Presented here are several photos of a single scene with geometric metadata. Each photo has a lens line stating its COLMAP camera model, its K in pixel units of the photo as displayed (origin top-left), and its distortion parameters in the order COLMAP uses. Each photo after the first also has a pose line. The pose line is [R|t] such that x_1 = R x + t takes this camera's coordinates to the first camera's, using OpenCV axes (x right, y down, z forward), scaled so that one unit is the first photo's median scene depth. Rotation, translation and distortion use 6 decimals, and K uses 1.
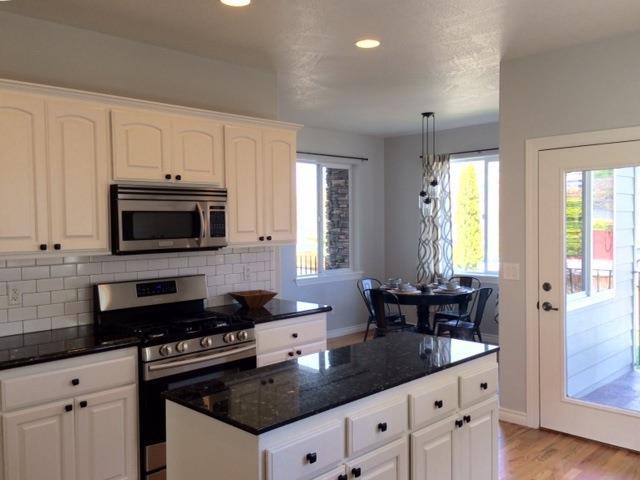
lens RADIAL K [[546.3, 0, 318.1], [0, 546.3, 241.0], [0, 0, 1]] dist [0.062273, -0.069861]
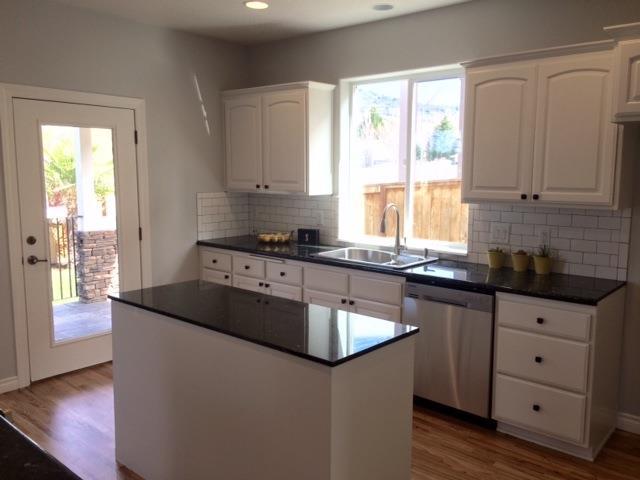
lens RADIAL K [[546.3, 0, 319.6], [0, 546.3, 238.3], [0, 0, 1]] dist [0.062273, -0.069861]
pose [[-0.073766, -0.108621, 0.991342, -0.331125], [0.025133, 0.993533, 0.110731, -0.009127], [-0.996959, 0.033083, -0.070559, 0.308108]]
